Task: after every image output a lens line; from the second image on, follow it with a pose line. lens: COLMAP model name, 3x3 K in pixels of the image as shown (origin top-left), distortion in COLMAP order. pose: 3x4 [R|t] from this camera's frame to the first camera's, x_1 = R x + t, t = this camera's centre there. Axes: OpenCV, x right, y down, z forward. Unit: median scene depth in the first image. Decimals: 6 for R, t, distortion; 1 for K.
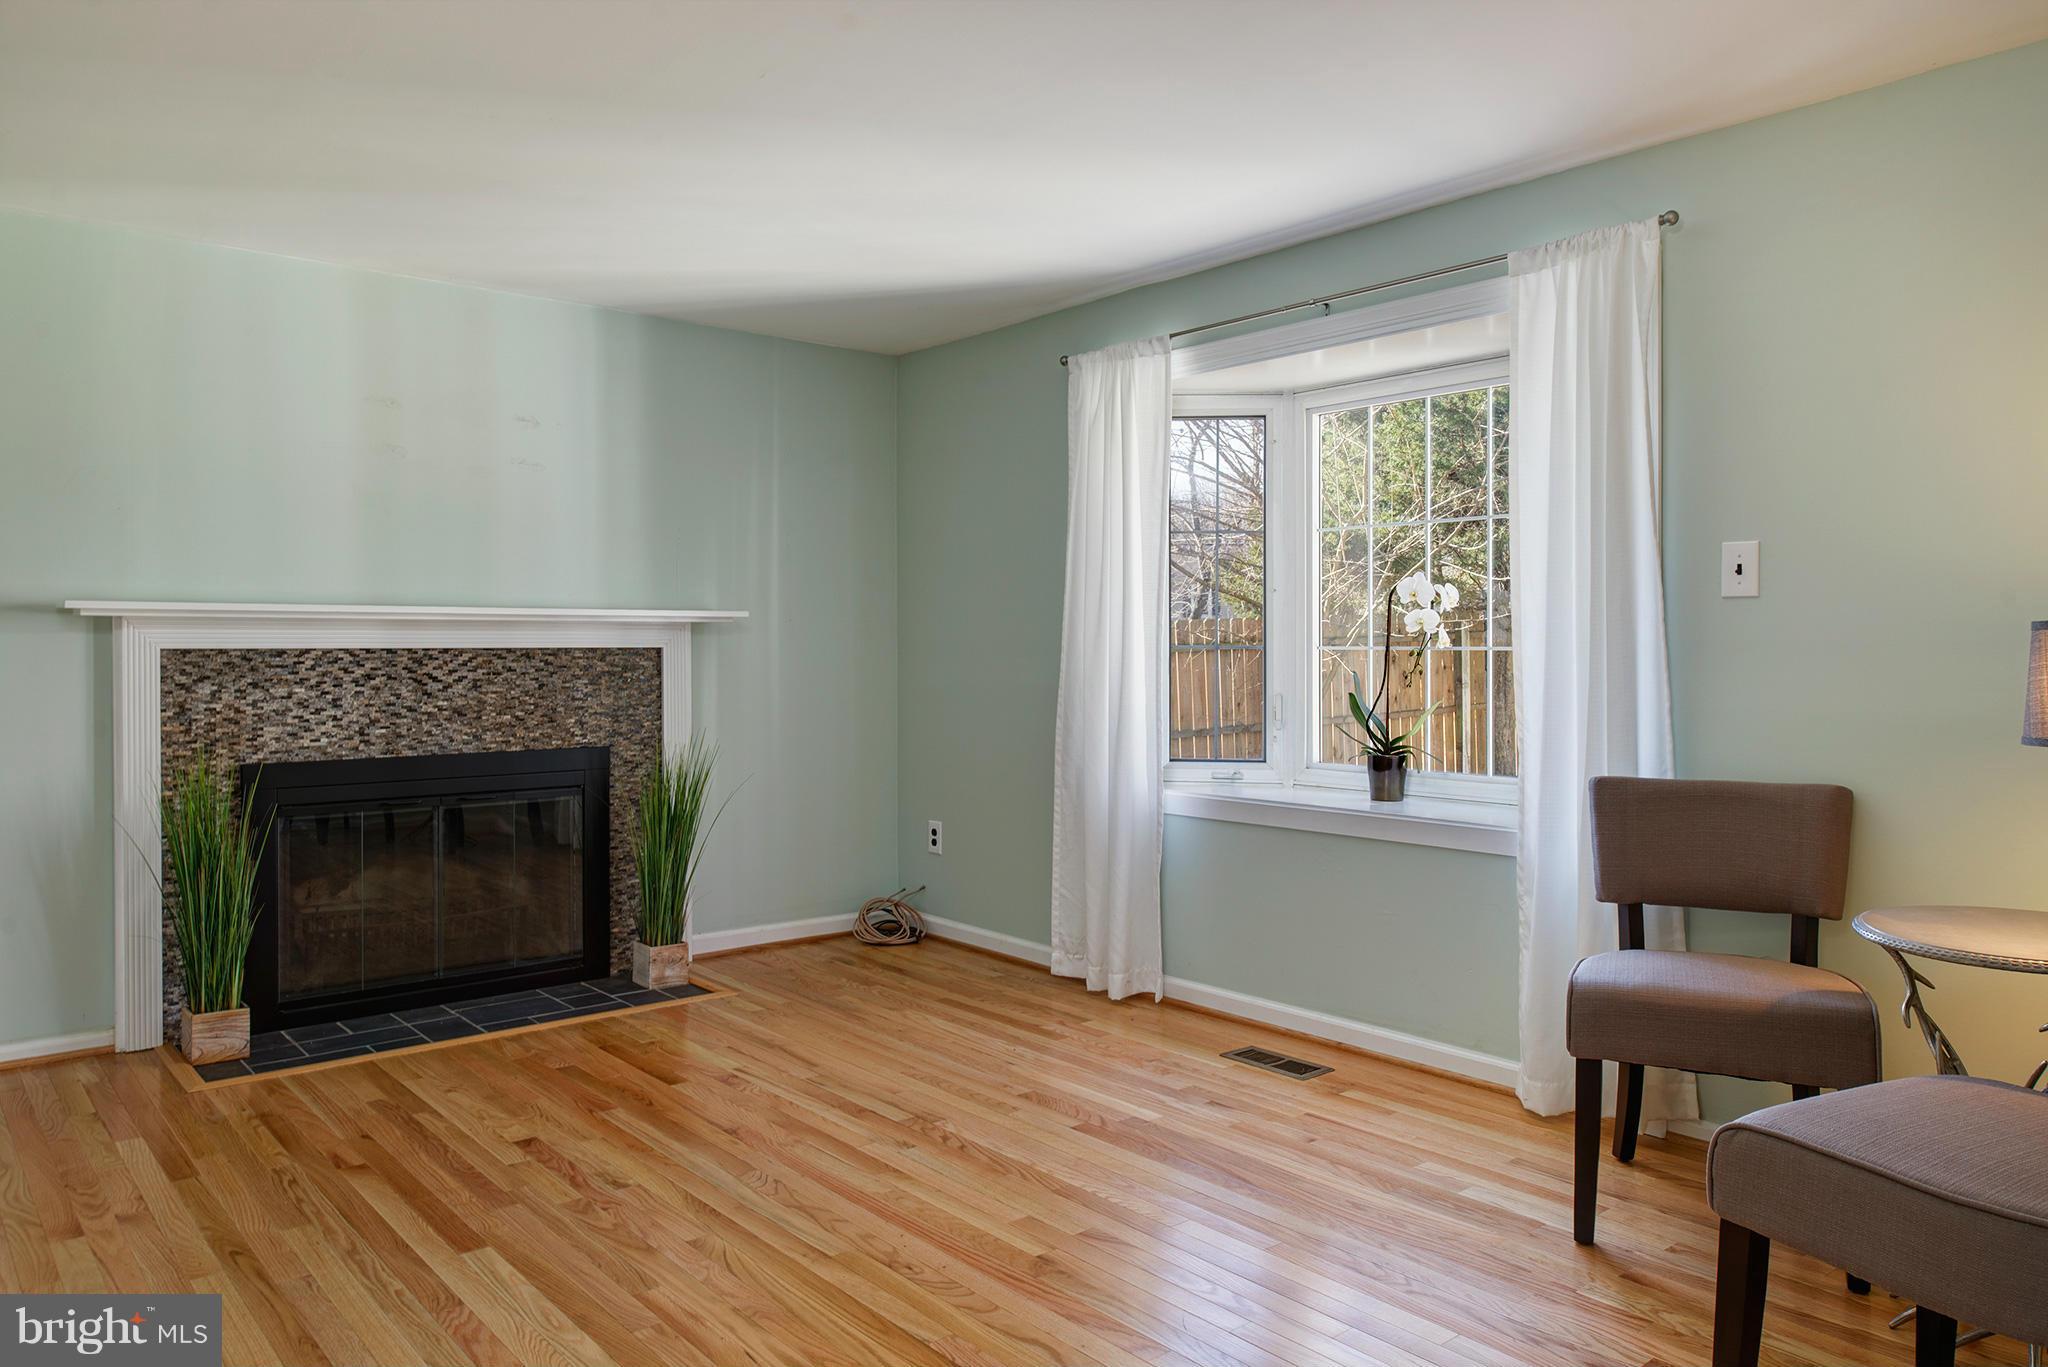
lens RADIAL K [[1434.9, 0, 1034.6], [0, 1434.9, 661.2], [0, 0, 1]] dist [0.010441, -0.001233]
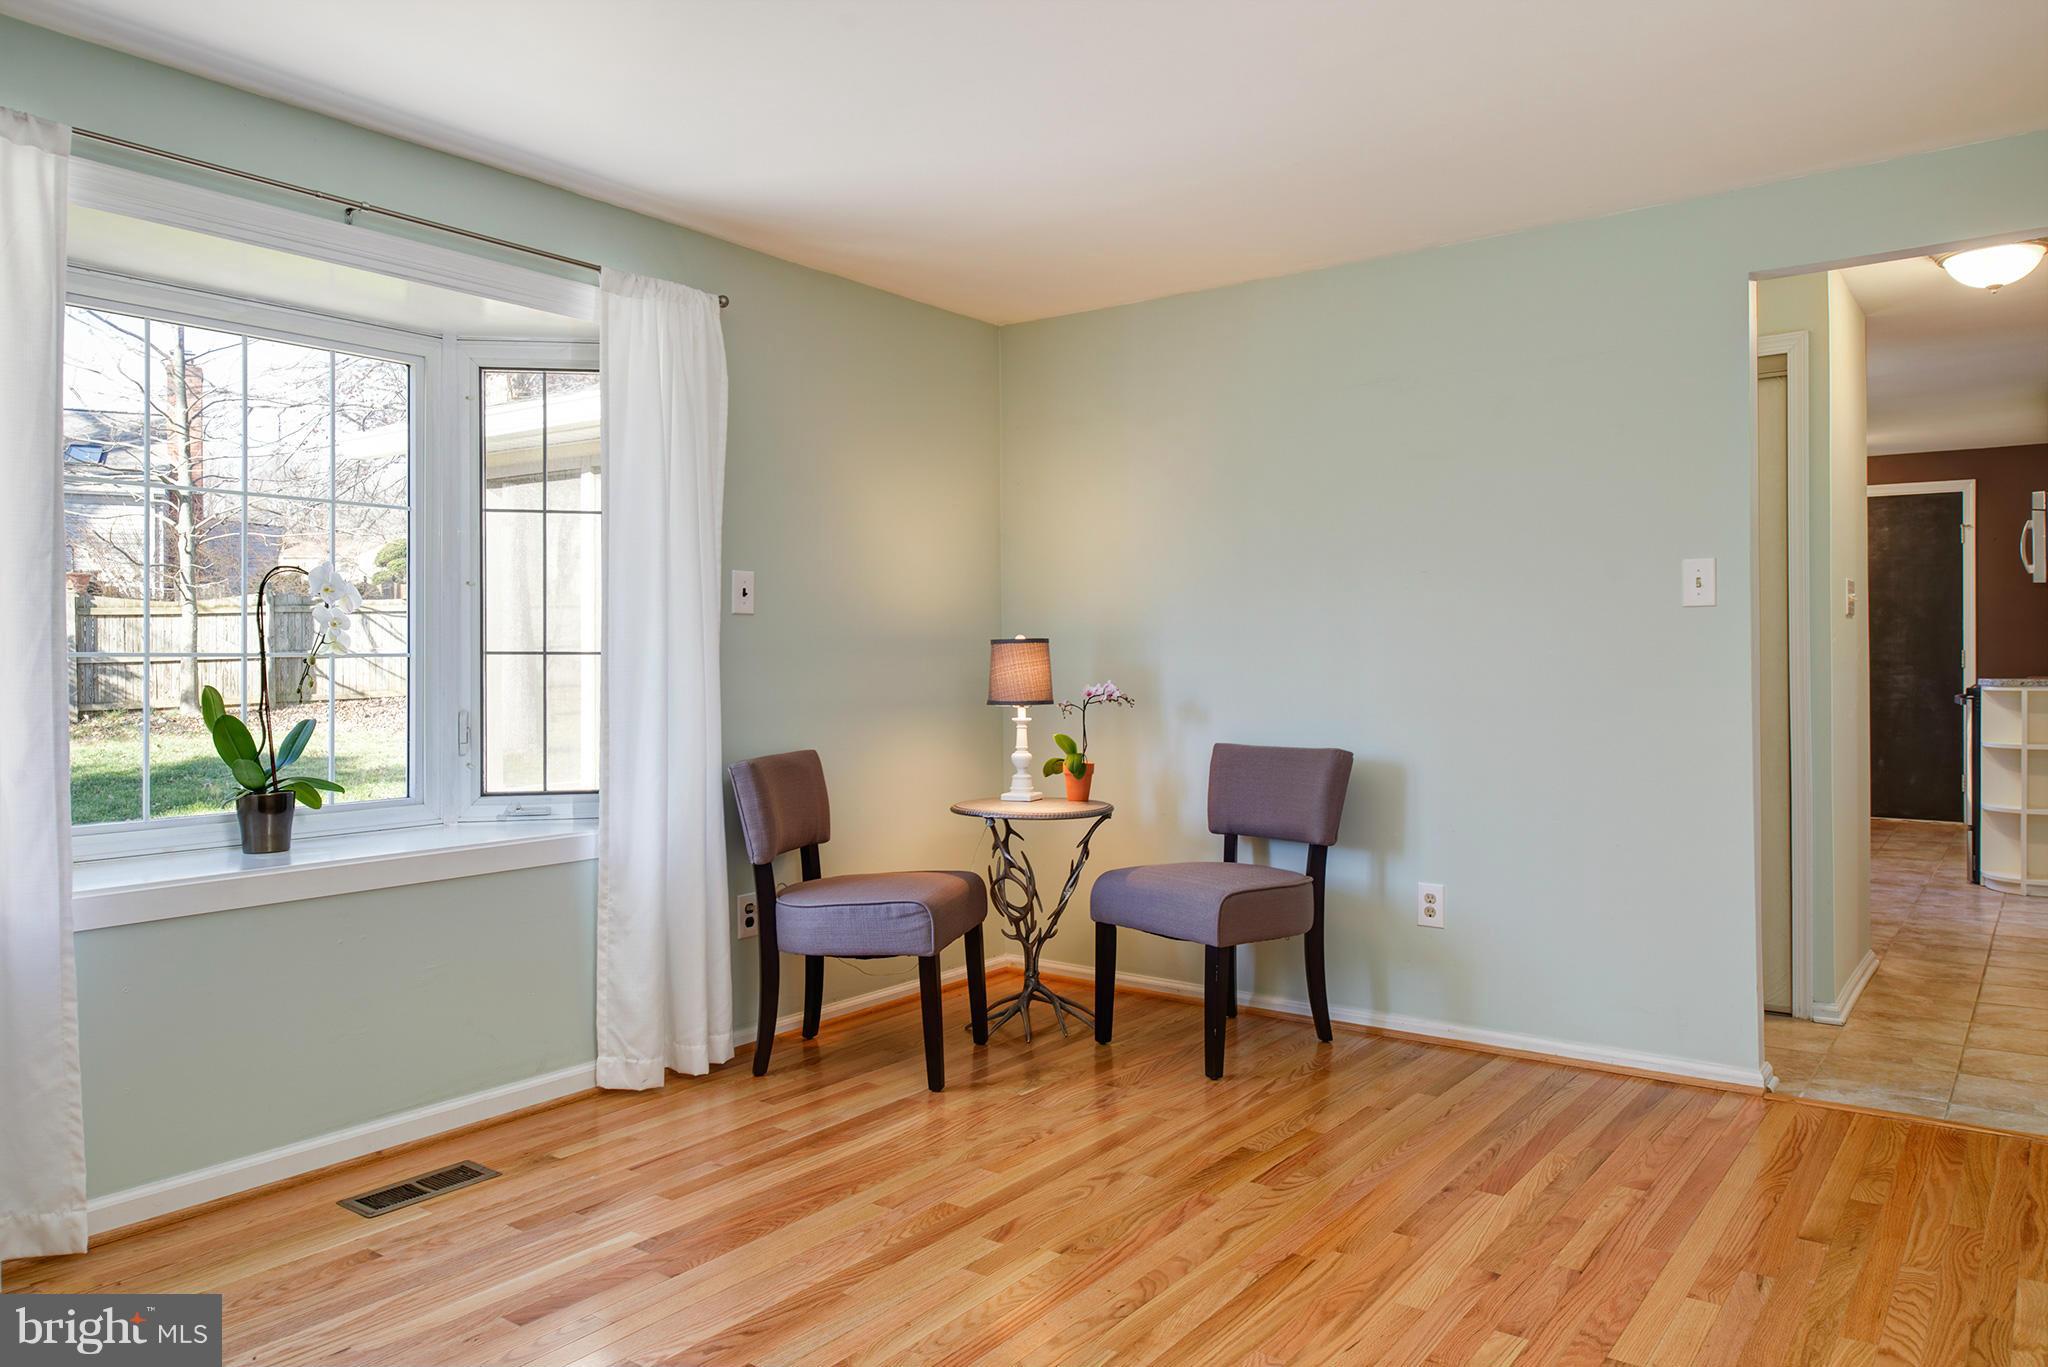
lens RADIAL K [[1434.9, 0, 1033.1], [0, 1434.9, 673.7], [0, 0, 1]] dist [0.010441, -0.001233]
pose [[-0.247080, -0.011866, 0.968922, -0.731617], [0.013893, 0.999779, 0.015787, -0.007076], [-0.968895, 0.017362, -0.246861, 0.953917]]
